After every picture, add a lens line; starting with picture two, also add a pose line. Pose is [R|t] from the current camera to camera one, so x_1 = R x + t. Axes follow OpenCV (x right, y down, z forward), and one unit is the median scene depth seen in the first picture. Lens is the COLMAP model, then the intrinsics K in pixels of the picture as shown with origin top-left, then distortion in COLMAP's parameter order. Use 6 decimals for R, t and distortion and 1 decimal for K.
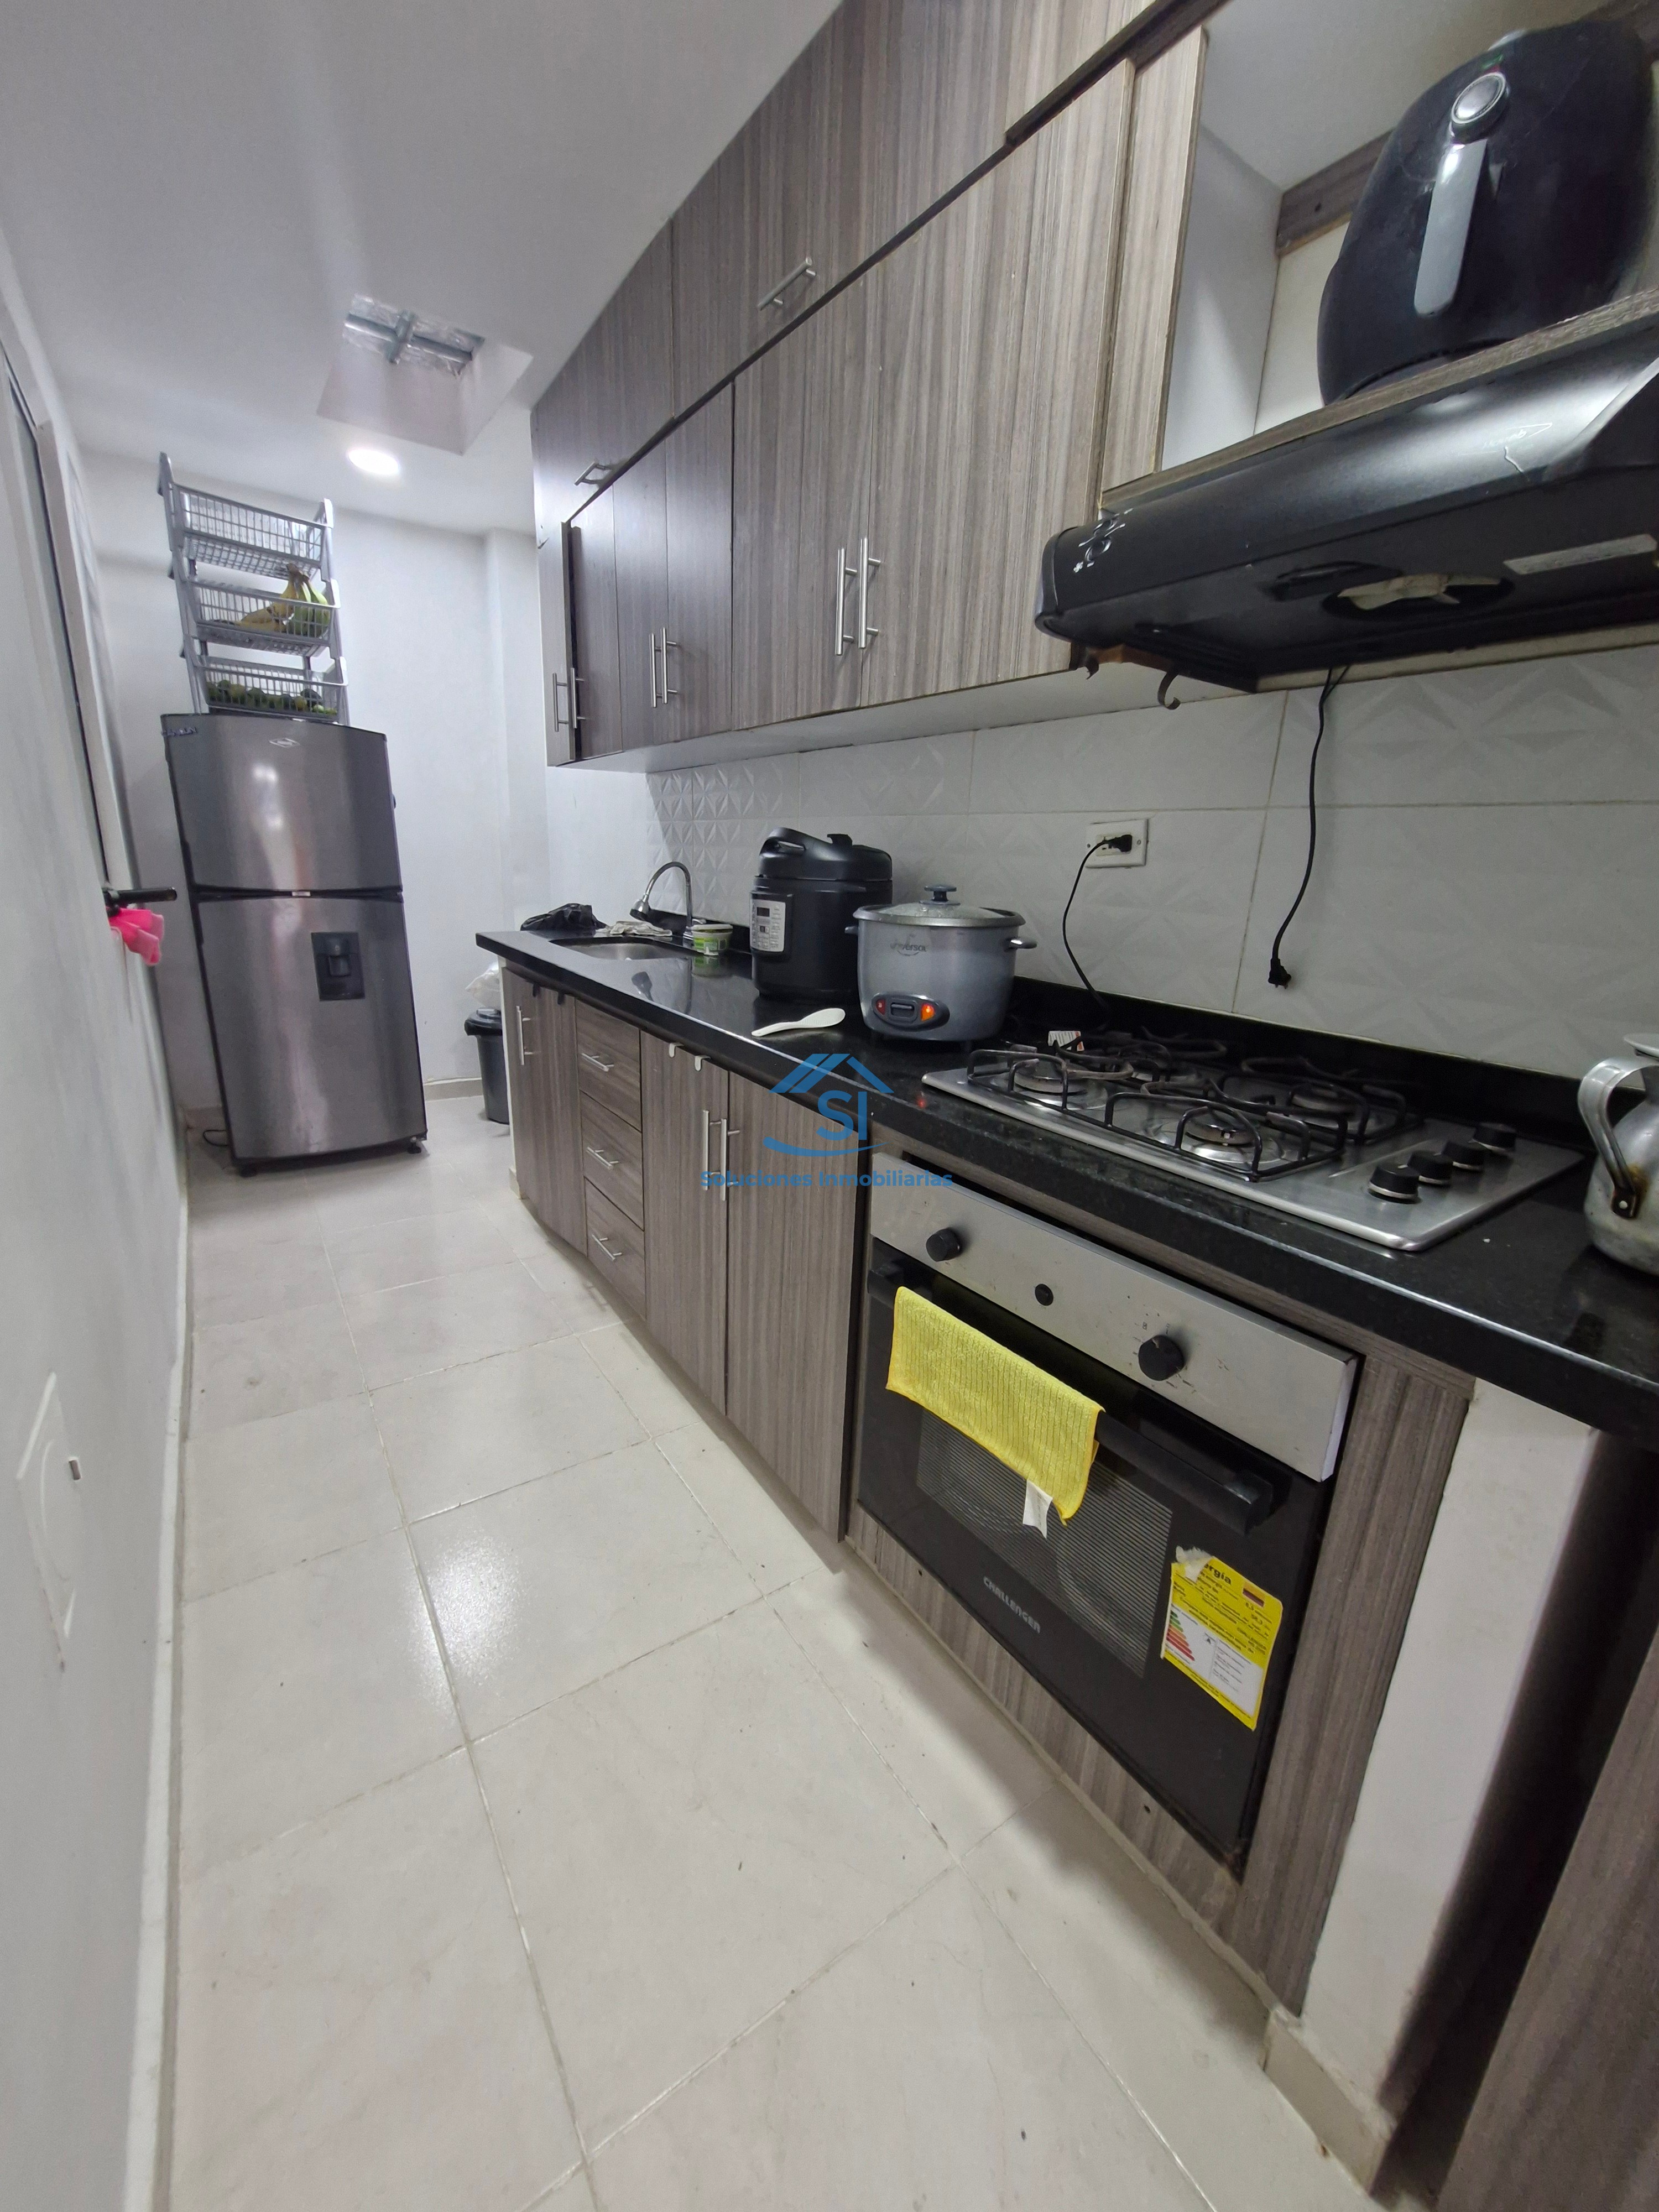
lens RADIAL K [[870.2, 0, 840.6], [0, 870.2, 1098.2], [0, 0, 1]] dist [-0.003102, -0.000126]
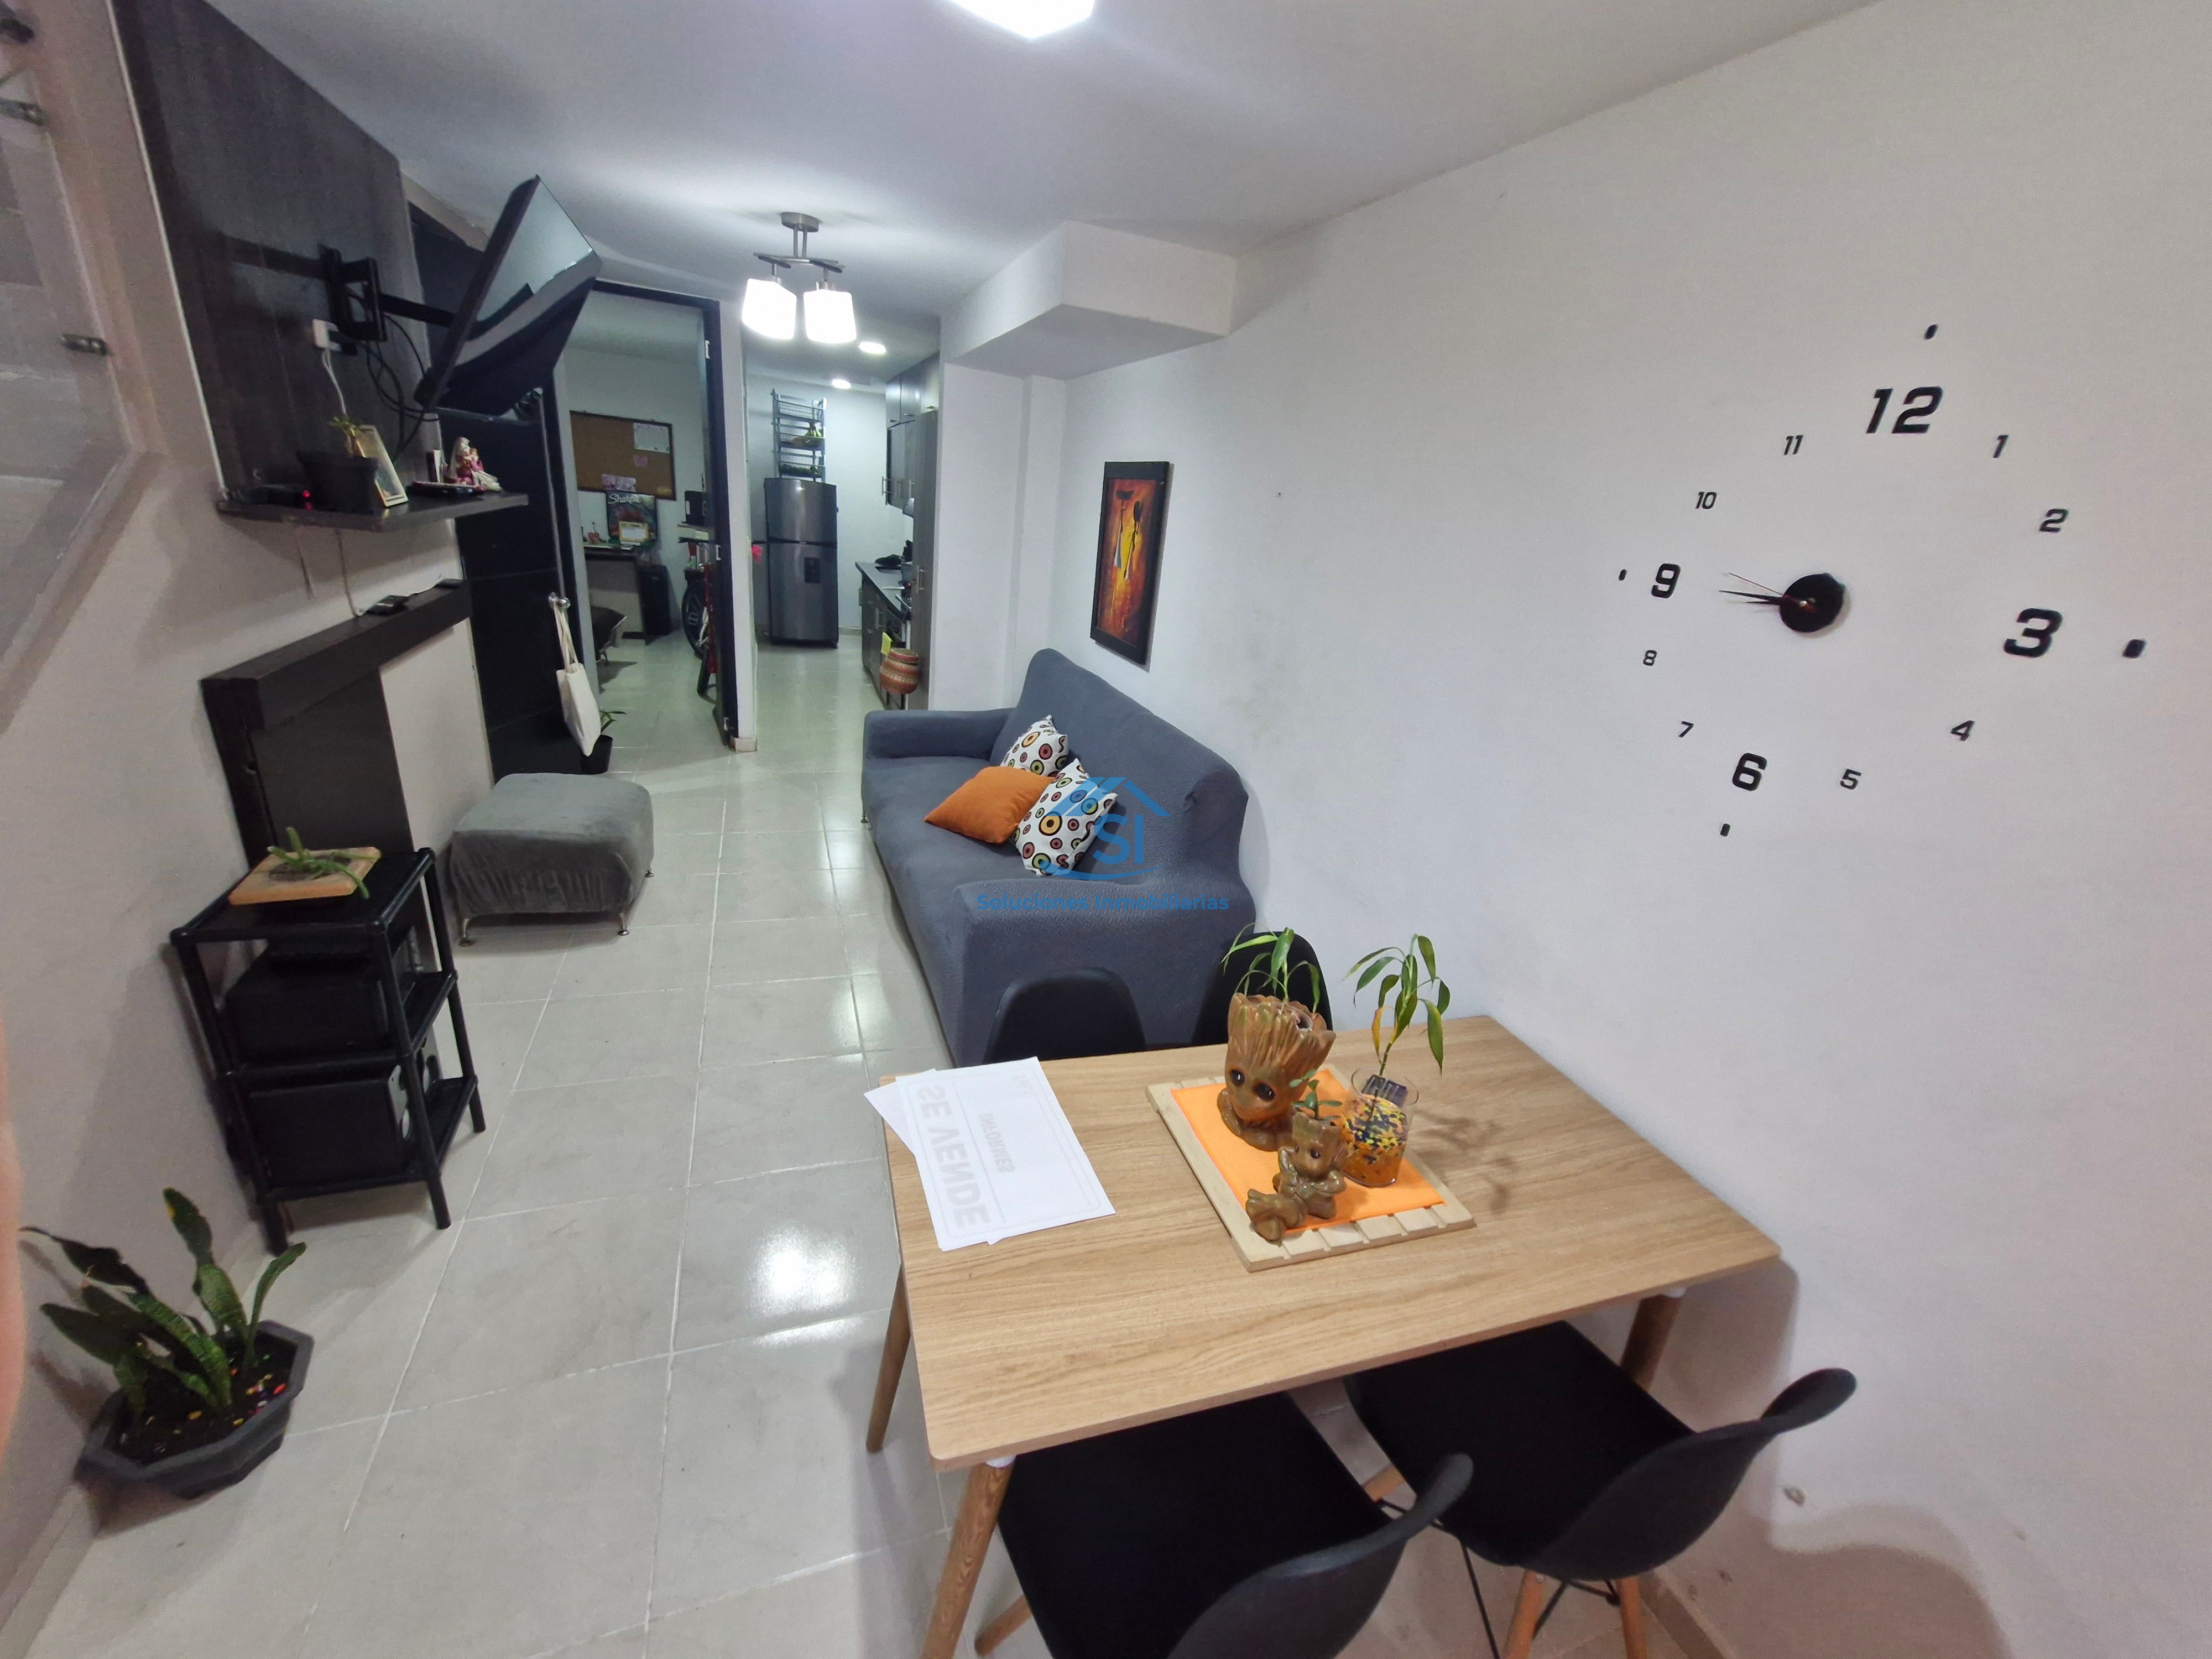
lens RADIAL K [[870.2, 0, 1100.7], [0, 870.2, 834.4], [0, 0, 1]] dist [-0.003102, -0.000126]
pose [[0.962257, 0.146816, -0.229141, 1.022947], [-0.133552, 0.988390, 0.072446, 0.339308], [0.237117, -0.039109, 0.970693, -1.434151]]
